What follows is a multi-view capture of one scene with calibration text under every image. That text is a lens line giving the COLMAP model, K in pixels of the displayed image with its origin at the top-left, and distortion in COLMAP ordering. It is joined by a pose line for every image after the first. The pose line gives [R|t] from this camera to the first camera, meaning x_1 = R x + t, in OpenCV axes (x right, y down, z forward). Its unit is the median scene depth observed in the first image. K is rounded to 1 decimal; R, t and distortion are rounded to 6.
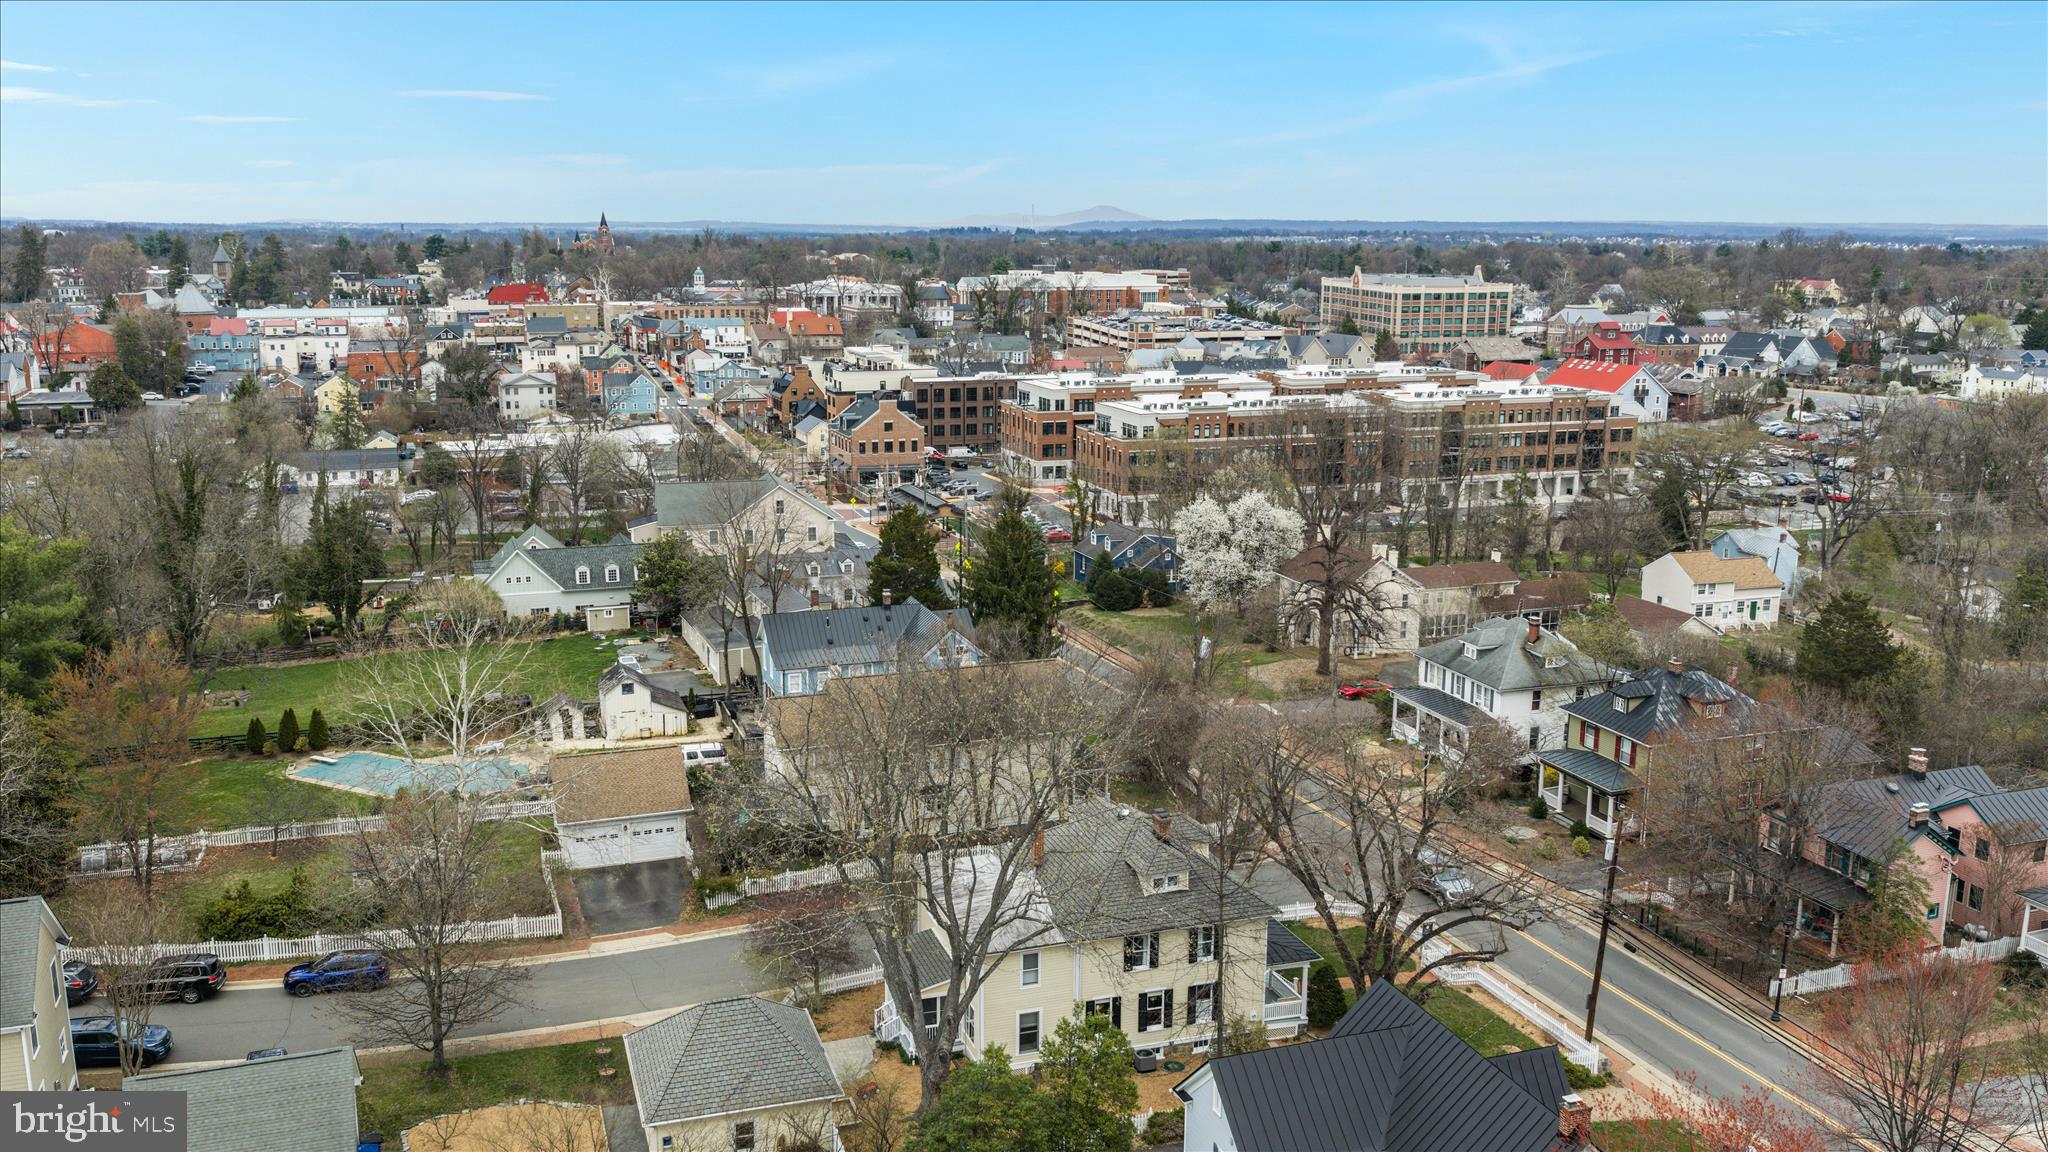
lens RADIAL K [[1695.2, 0, 1024.0], [0, 1695.2, 576.0], [0, 0, 1]] dist [0.043256, -0.105370]
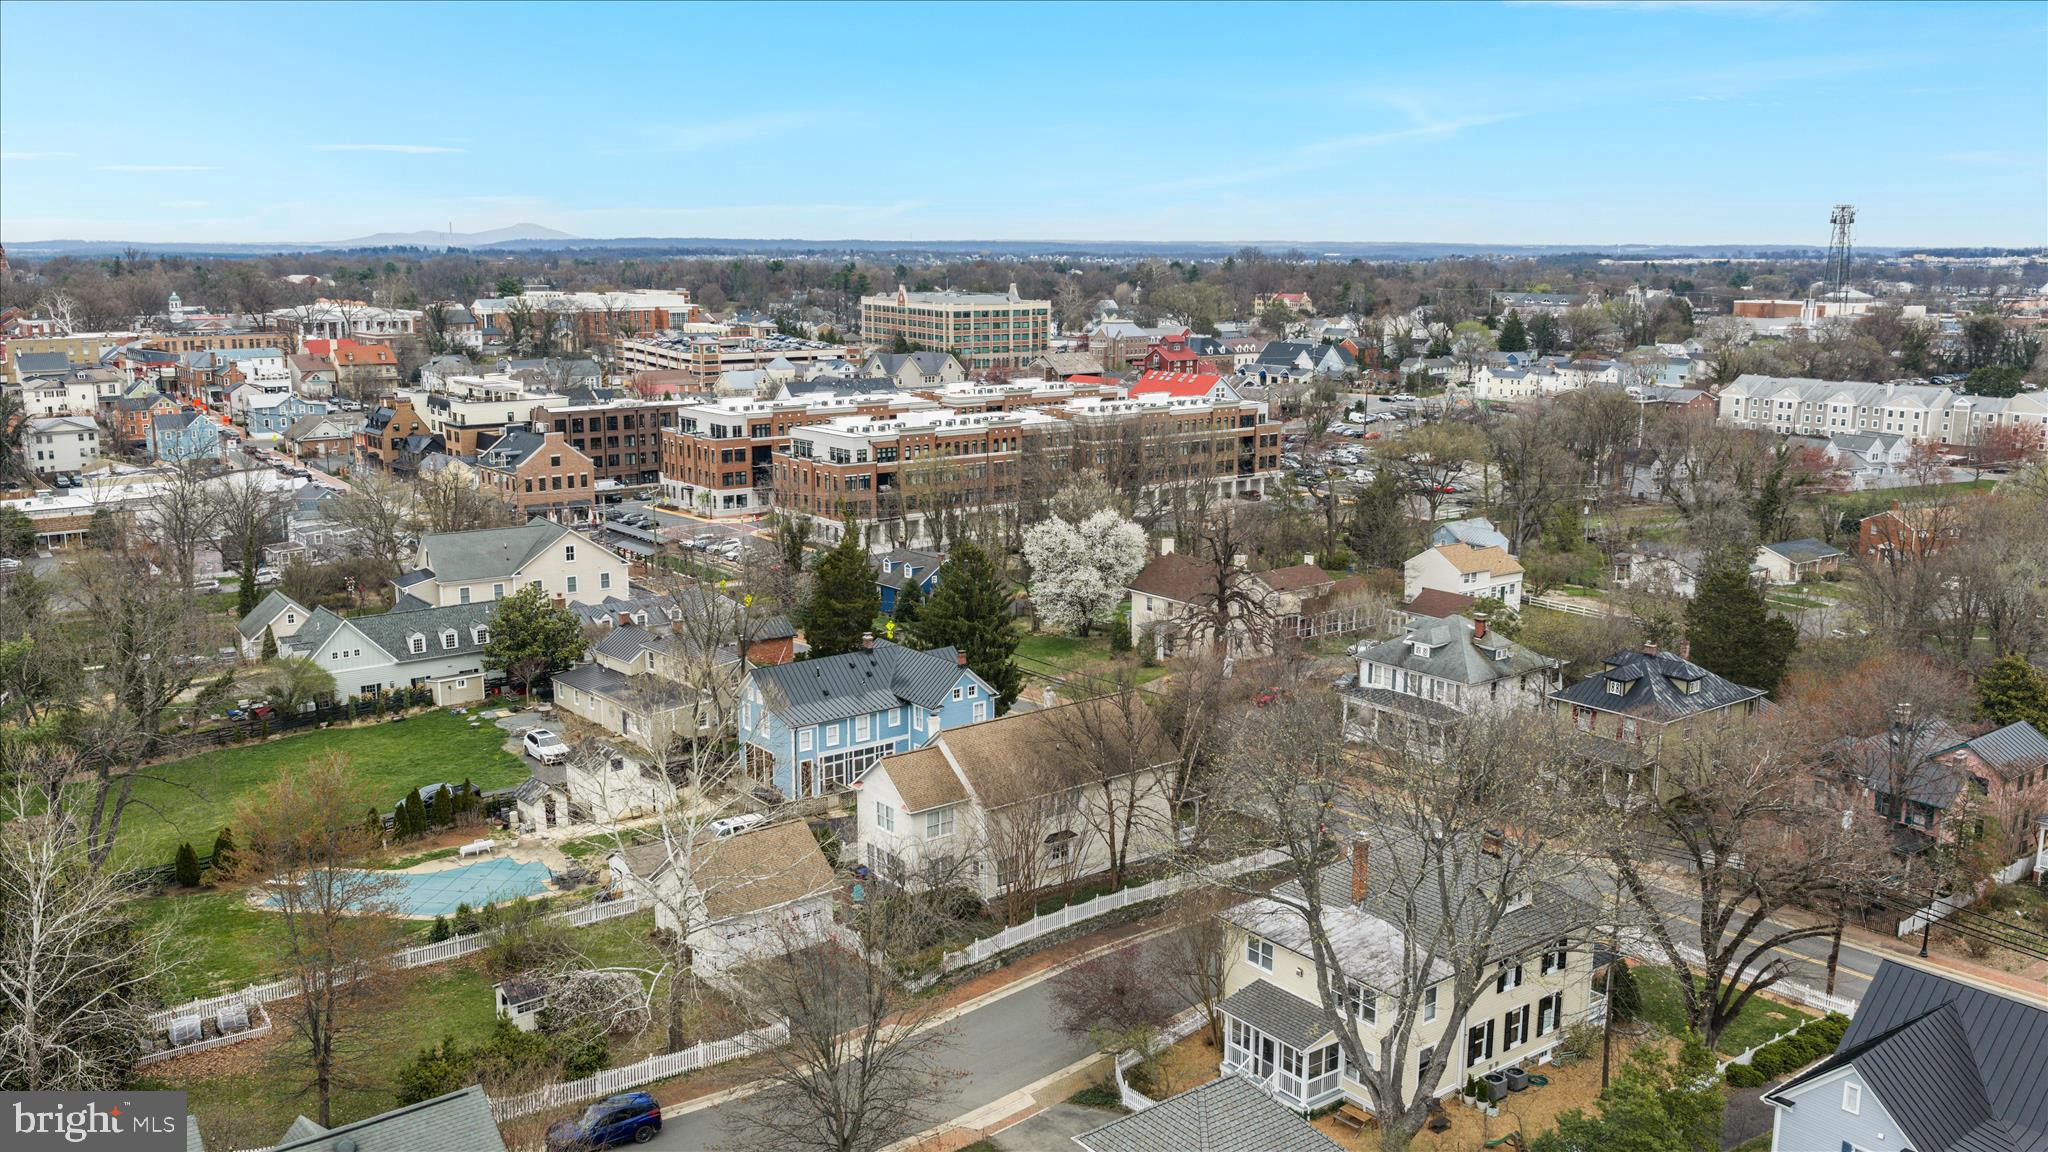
lens RADIAL K [[1695.2, 0, 1024.0], [0, 1695.2, 576.0], [0, 0, 1]] dist [0.043256, -0.105370]
pose [[0.947174, -0.063564, 0.314359, -0.116661], [0.066896, 0.997760, 0.000192, -0.007102], [-0.313667, 0.020848, 0.949304, 0.030633]]
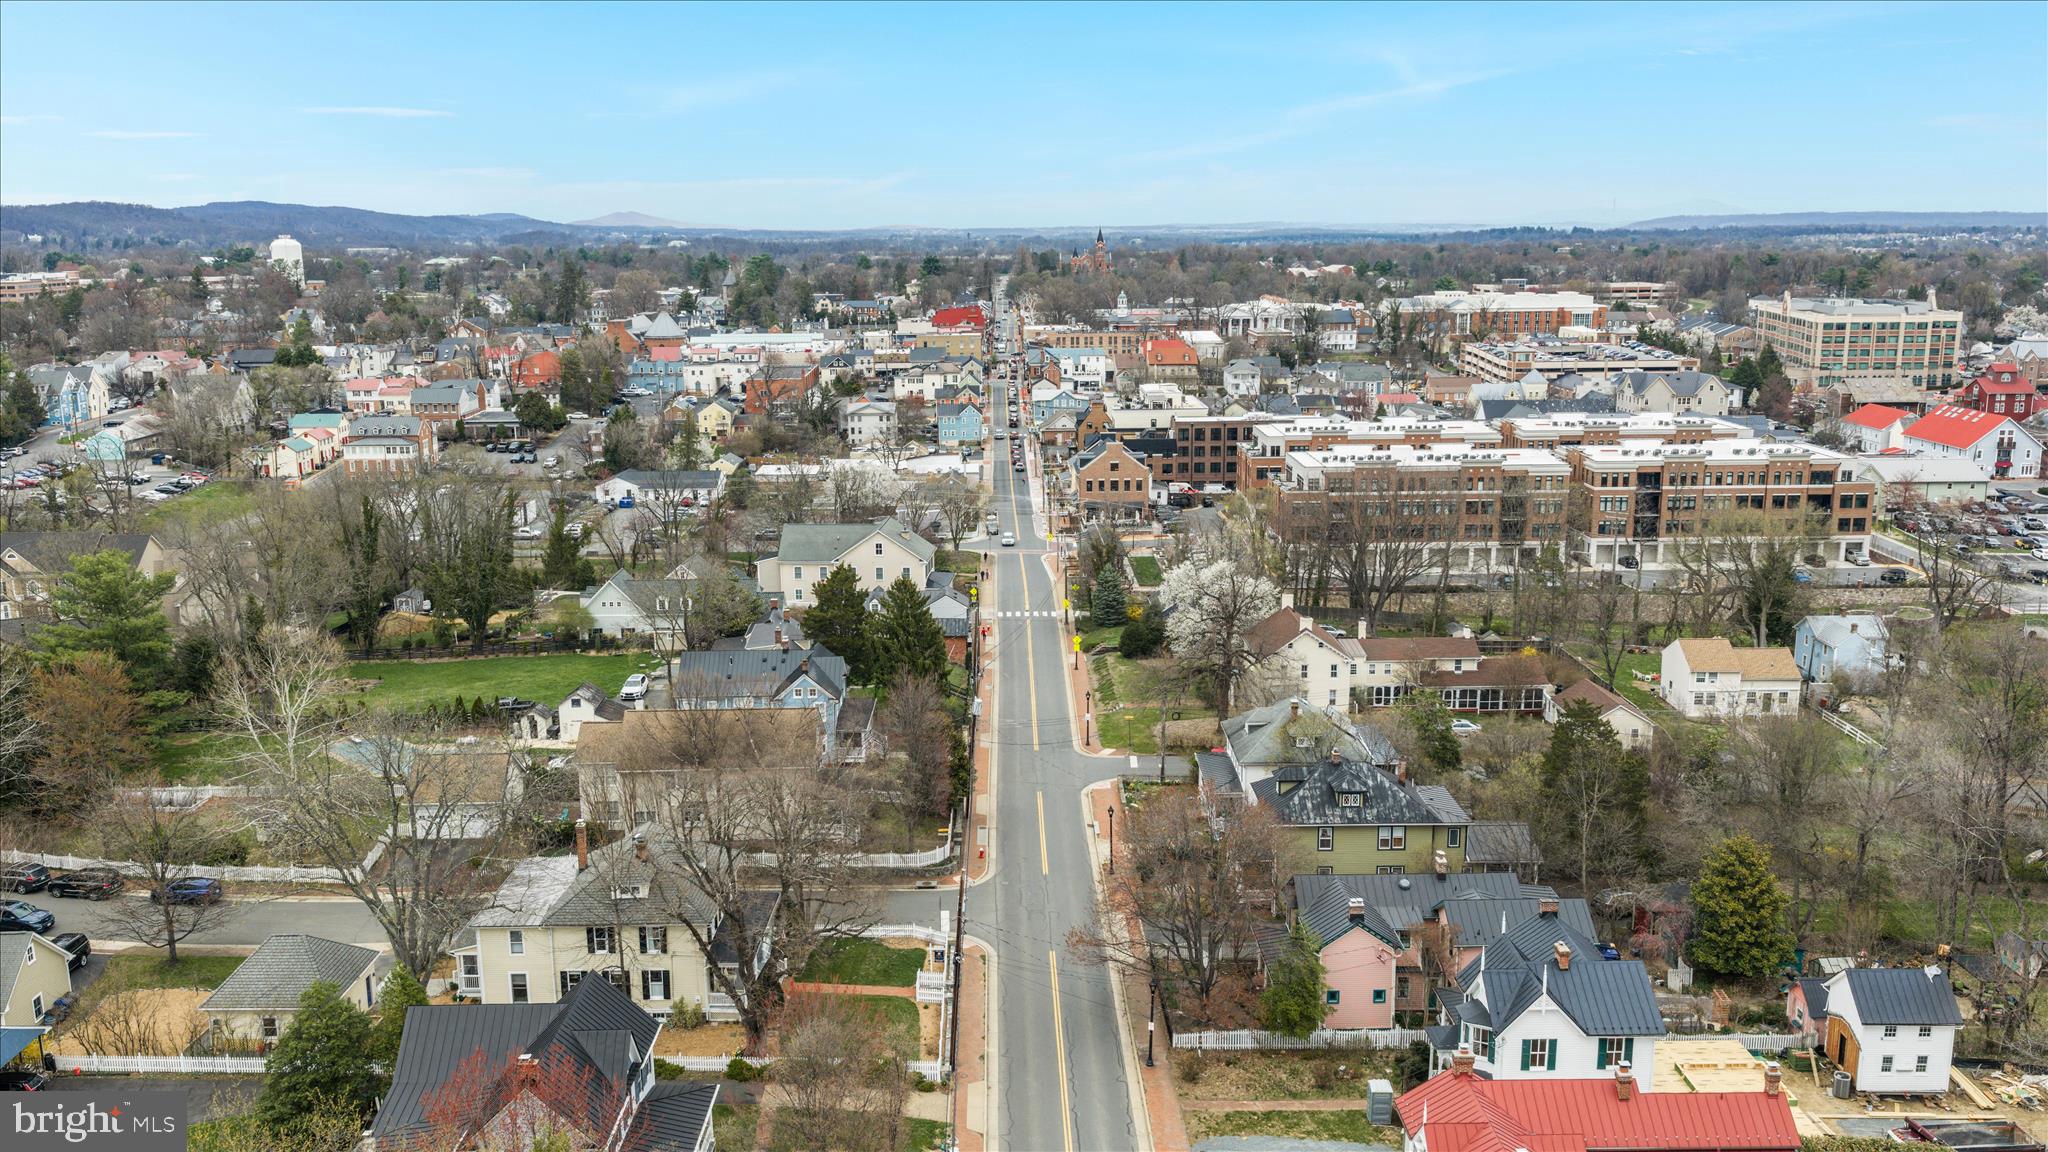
lens RADIAL K [[1695.2, 0, 1024.0], [0, 1695.2, 576.0], [0, 0, 1]] dist [0.043256, -0.105370]
pose [[0.947381, 0.052216, -0.315820, 0.183972], [-0.052040, 0.998604, 0.008997, -0.021949], [0.315849, 0.007912, 0.948777, -0.039221]]
